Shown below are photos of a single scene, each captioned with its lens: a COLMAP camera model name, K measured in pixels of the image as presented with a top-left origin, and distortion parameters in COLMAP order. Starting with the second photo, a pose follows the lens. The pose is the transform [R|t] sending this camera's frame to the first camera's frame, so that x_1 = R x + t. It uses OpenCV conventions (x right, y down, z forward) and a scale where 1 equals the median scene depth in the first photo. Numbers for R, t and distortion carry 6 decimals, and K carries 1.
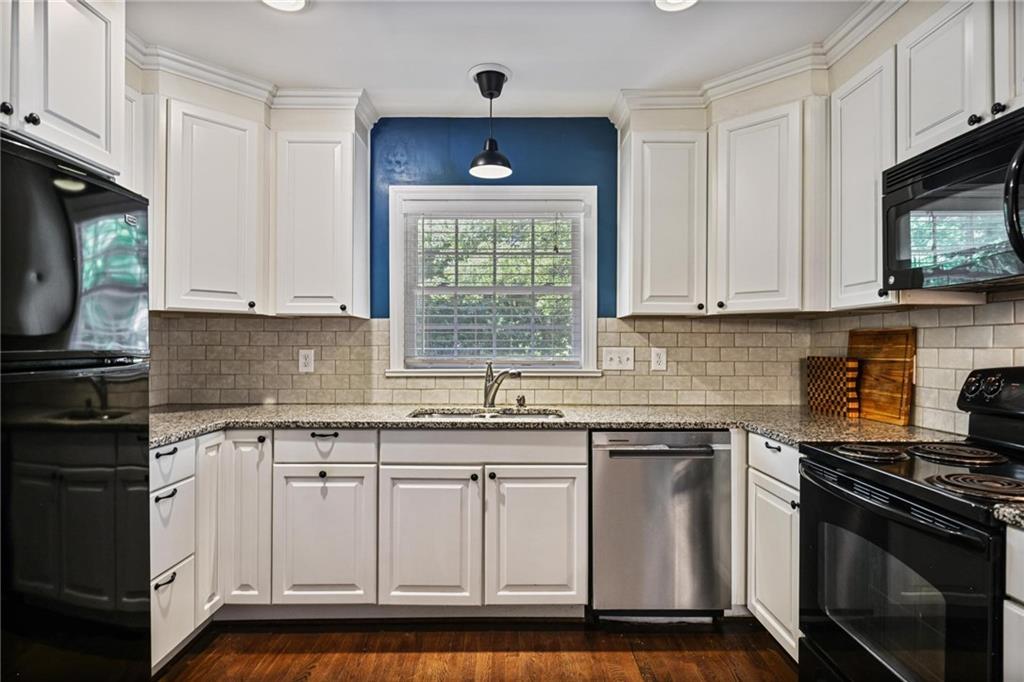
lens RADIAL K [[578.0, 0, 509.9], [0, 578.0, 339.5], [0, 0, 1]] dist [0.000853, 0.000091]
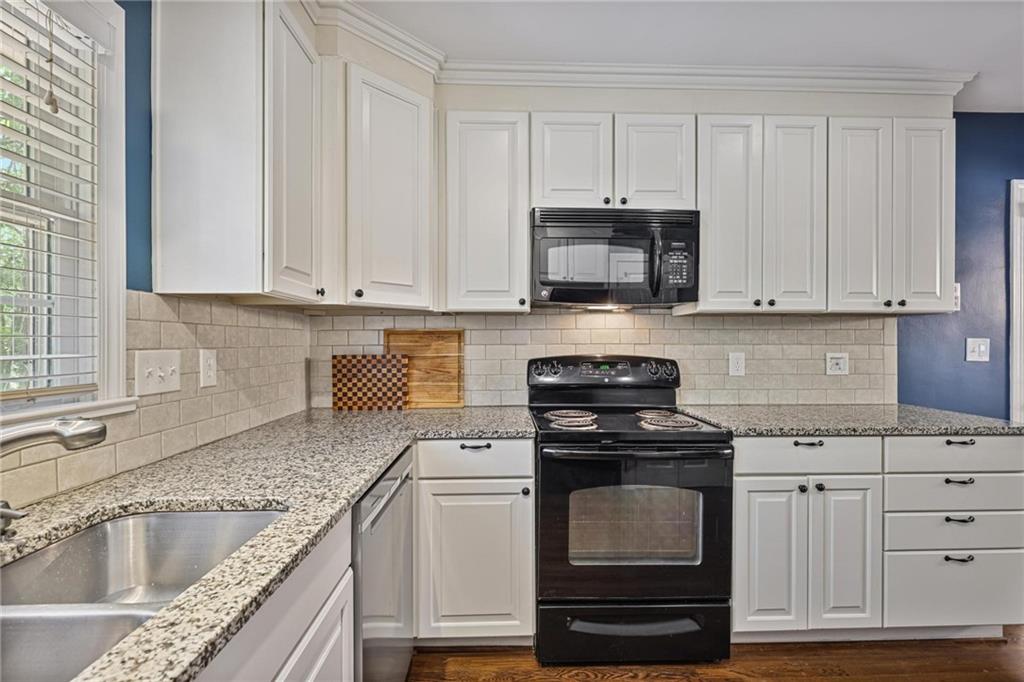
lens RADIAL K [[453.2, 0, 510.9], [0, 453.2, 344.3], [0, 0, 1]] dist [0.000781, -0.000045]
pose [[-0.017564, -0.005124, 0.999833, -0.257935], [0.000060, 0.999987, 0.005126, 0.007063], [-0.999846, 0.000151, -0.017564, 0.786010]]
